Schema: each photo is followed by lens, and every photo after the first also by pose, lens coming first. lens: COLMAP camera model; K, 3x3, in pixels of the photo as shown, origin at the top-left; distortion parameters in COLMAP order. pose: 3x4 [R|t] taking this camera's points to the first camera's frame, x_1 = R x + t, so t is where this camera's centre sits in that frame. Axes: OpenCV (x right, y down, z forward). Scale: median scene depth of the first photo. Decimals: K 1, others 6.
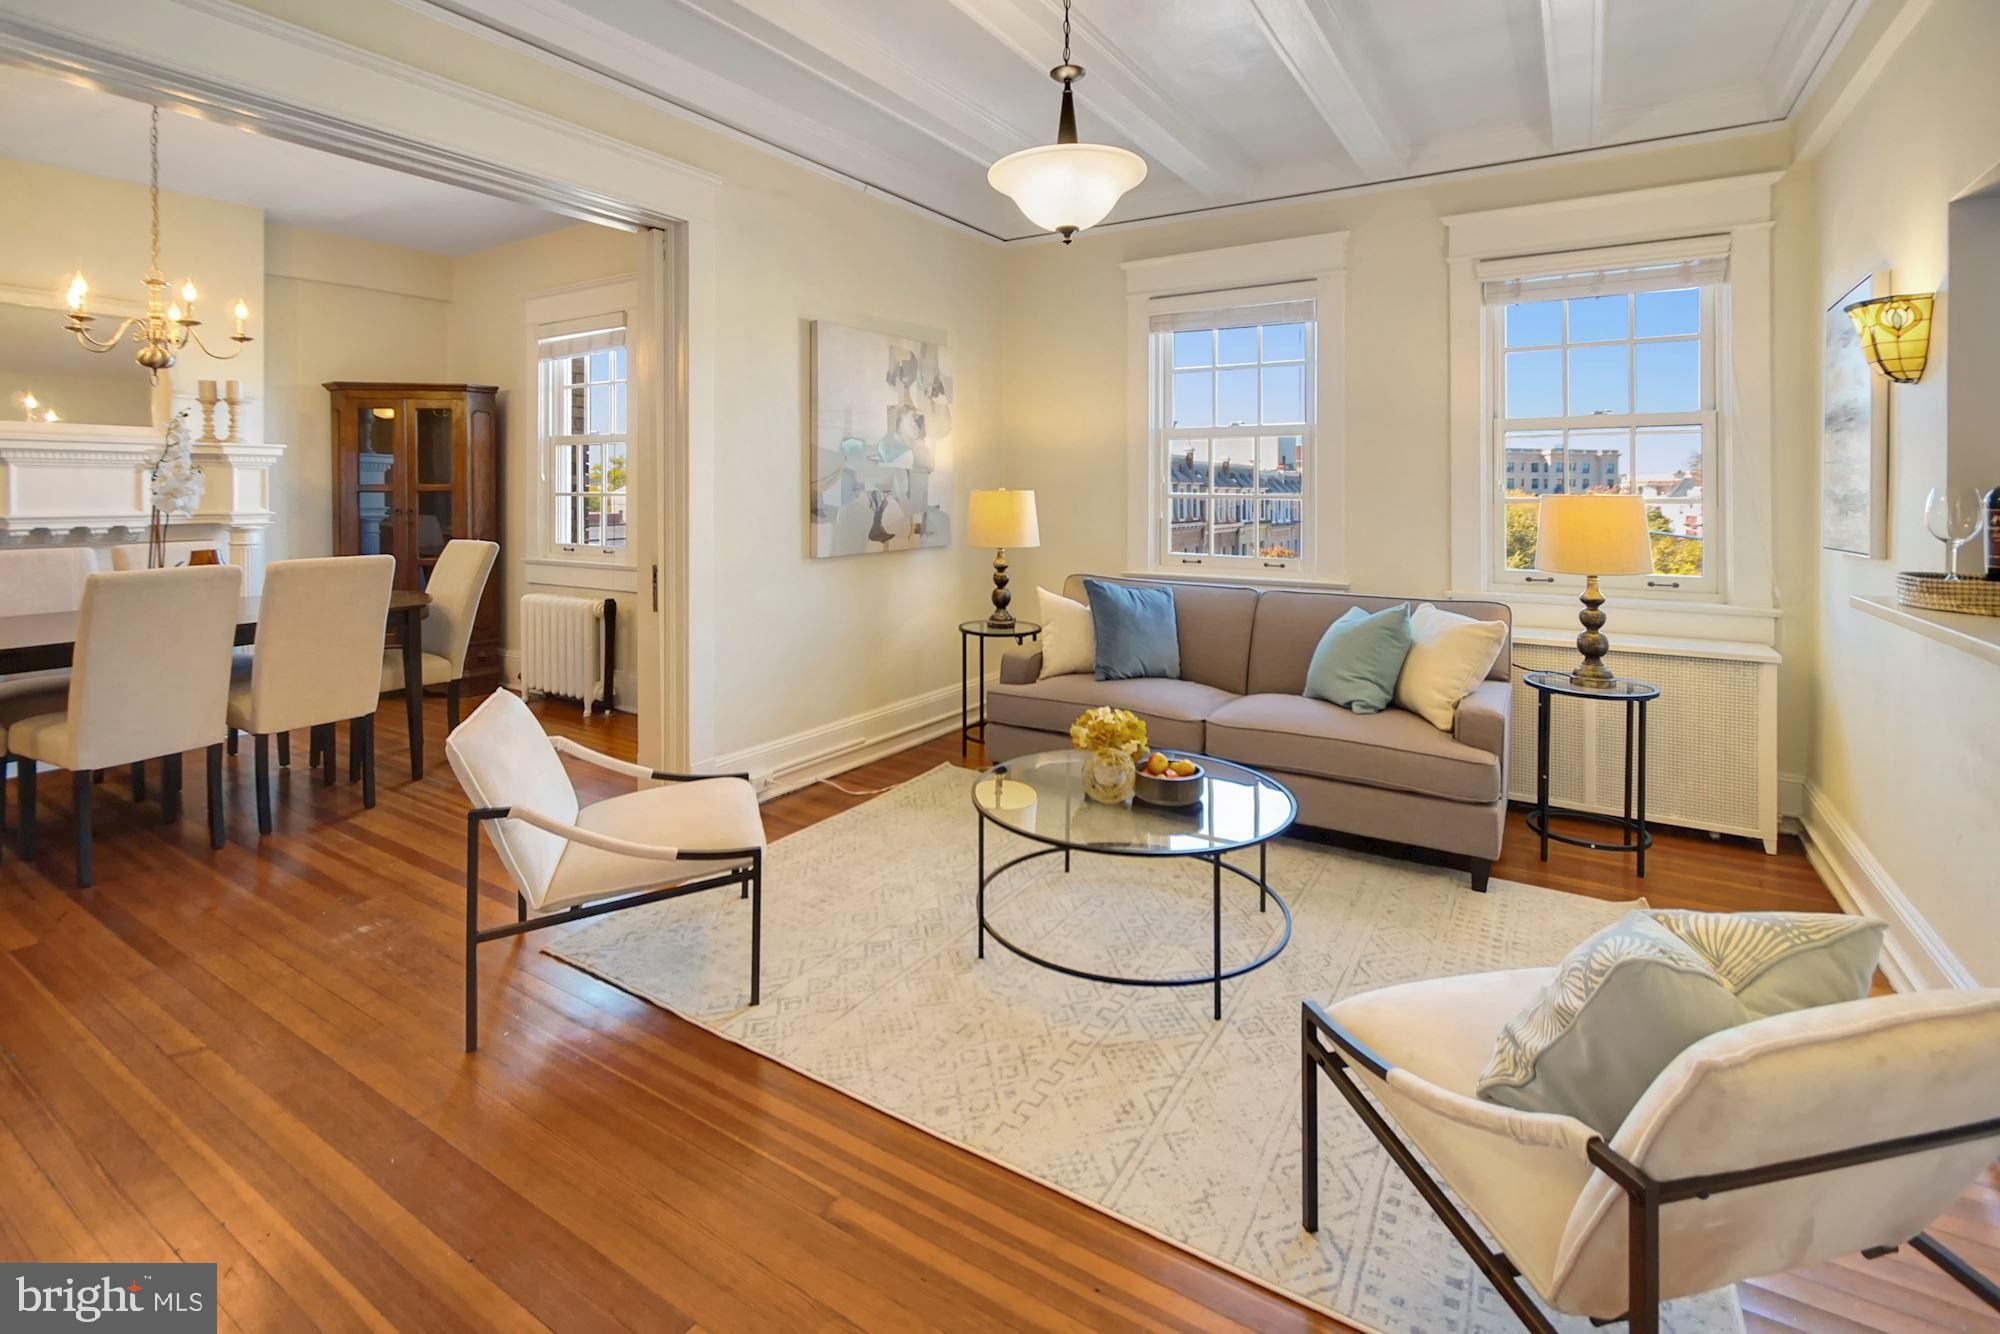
lens RADIAL K [[918.8, 0, 998.4], [0, 918.8, 638.0], [0, 0, 1]] dist [0.000248, 0.000413]
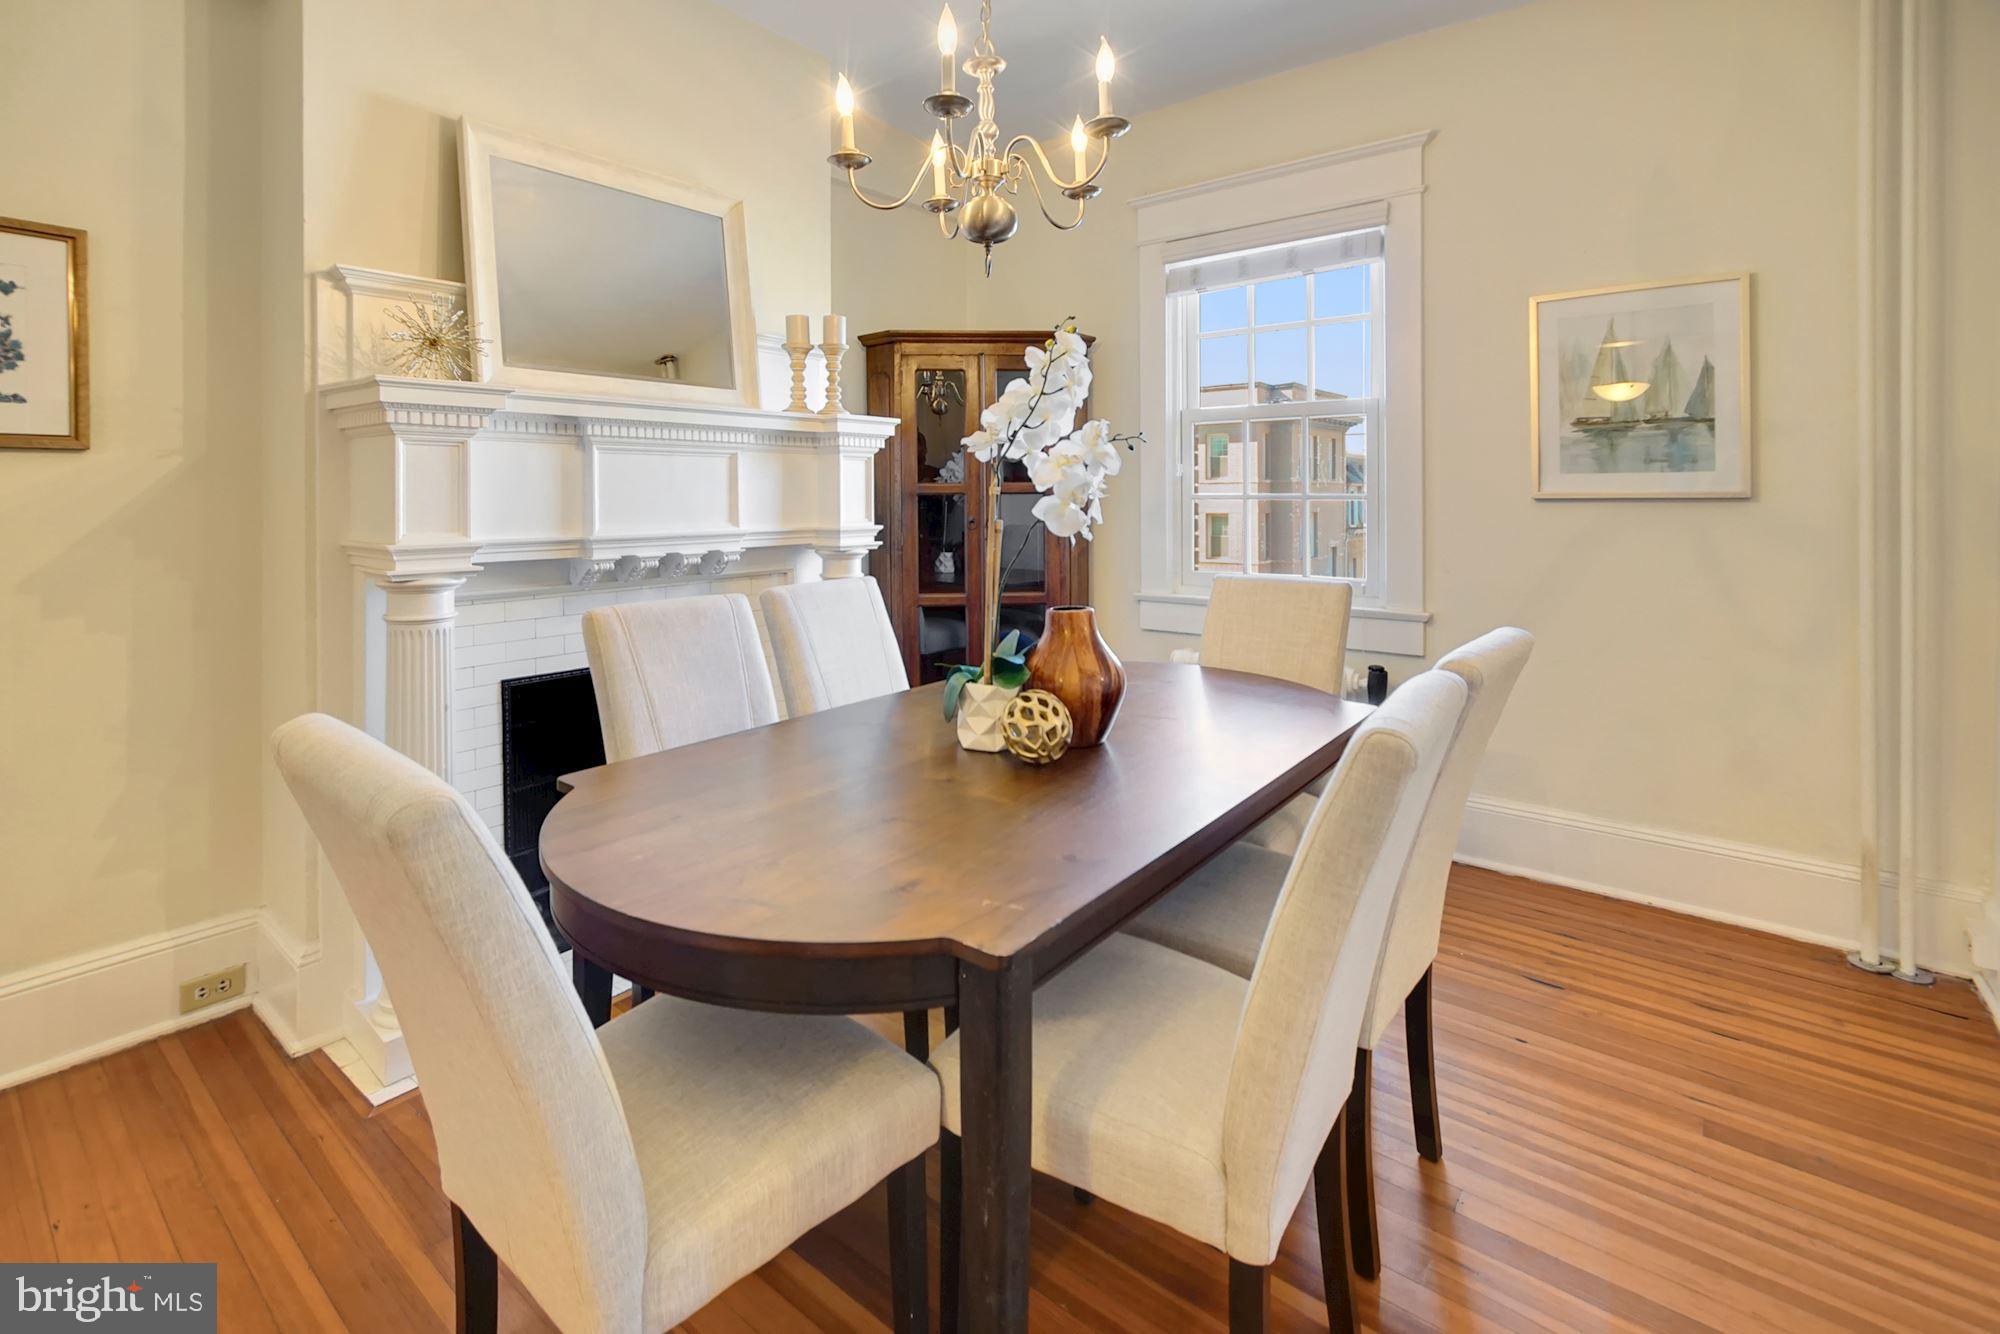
lens RADIAL K [[910.9, 0, 1000.0], [0, 910.9, 667.0], [0, 0, 1]] dist [0.000231, 0.000037]
pose [[0.993388, 0.017090, -0.113525, -0.658440], [-0.014234, 0.999563, 0.025918, -0.059583], [0.113918, -0.024131, 0.993197, 0.397669]]
